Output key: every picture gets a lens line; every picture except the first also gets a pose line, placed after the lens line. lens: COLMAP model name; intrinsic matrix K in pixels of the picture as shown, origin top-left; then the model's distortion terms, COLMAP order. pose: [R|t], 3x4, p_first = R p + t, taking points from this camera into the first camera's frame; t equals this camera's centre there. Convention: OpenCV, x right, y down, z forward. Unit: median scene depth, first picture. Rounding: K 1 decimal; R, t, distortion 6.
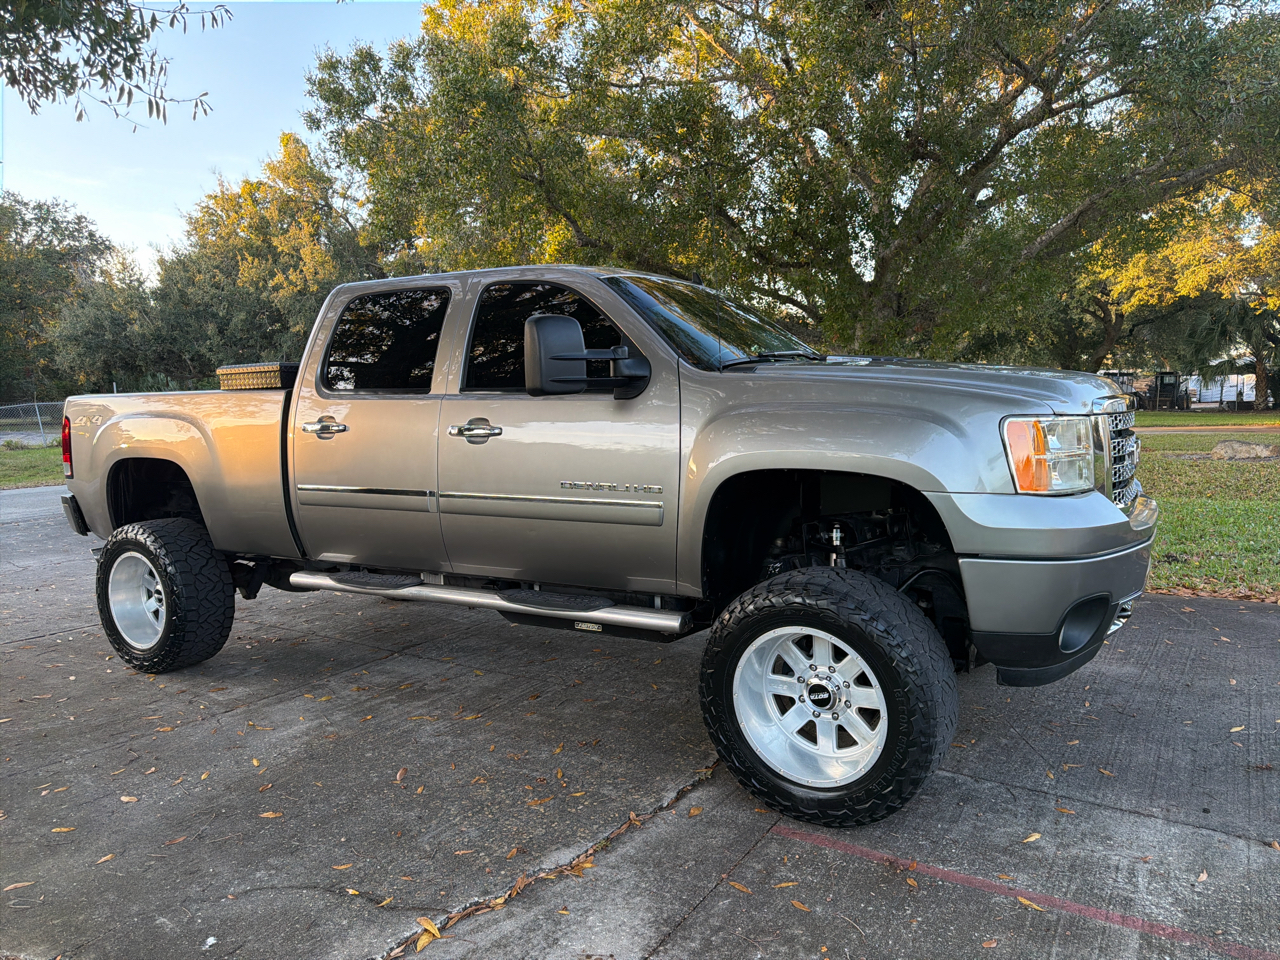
lens RADIAL K [[901.0, 0, 640.0], [0, 901.0, 480.0], [0, 0, 1]] dist [0.058488, -0.084389]
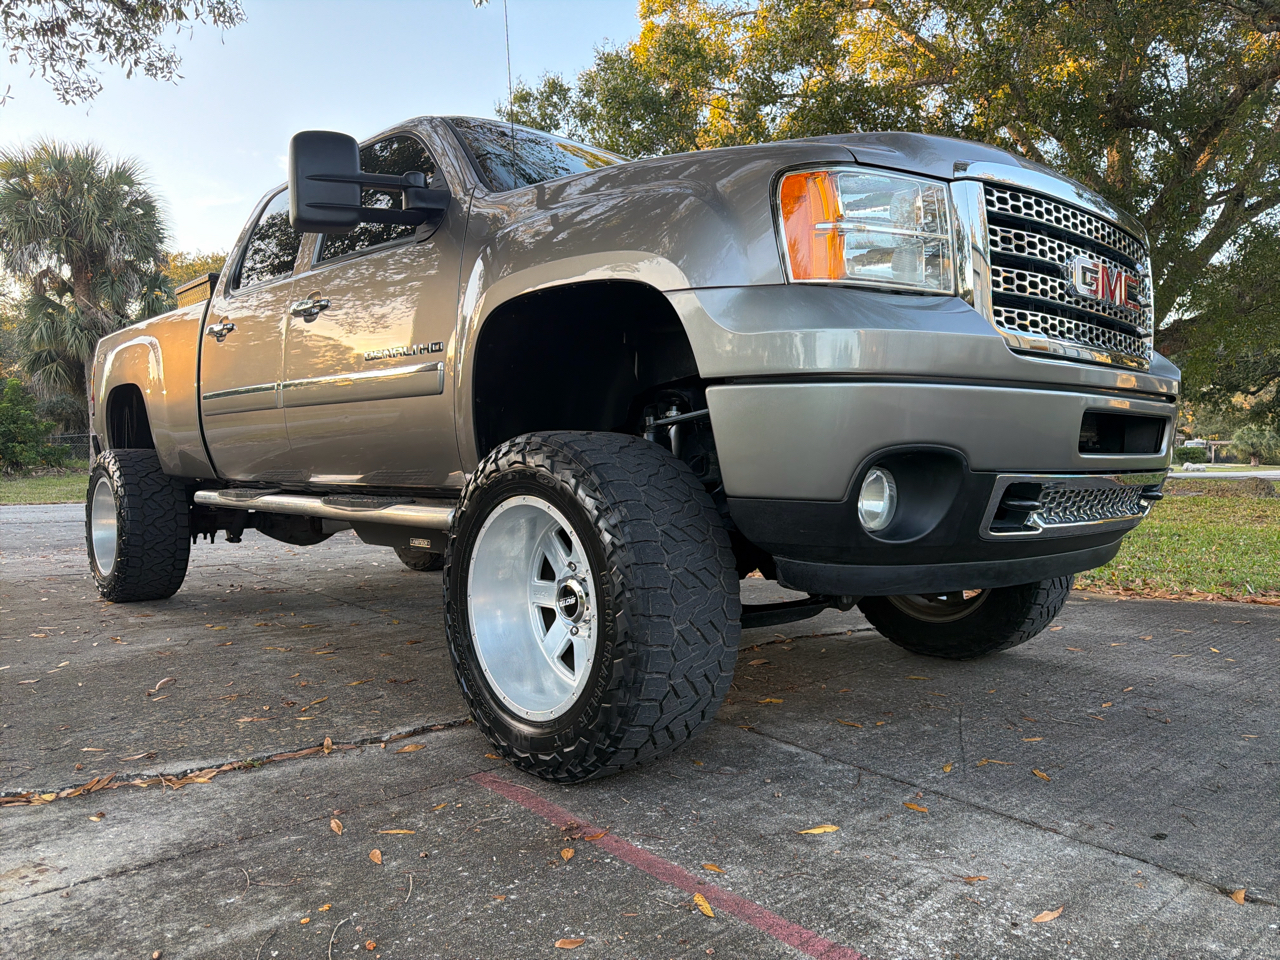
lens RADIAL K [[901.0, 0, 640.0], [0, 901.0, 480.0], [0, 0, 1]] dist [0.058488, -0.084389]
pose [[0.958312, 0.021260, -0.284930, 0.441587], [-0.039689, 0.997465, -0.059060, 0.175671], [0.282952, 0.067906, 0.956727, 0.309079]]
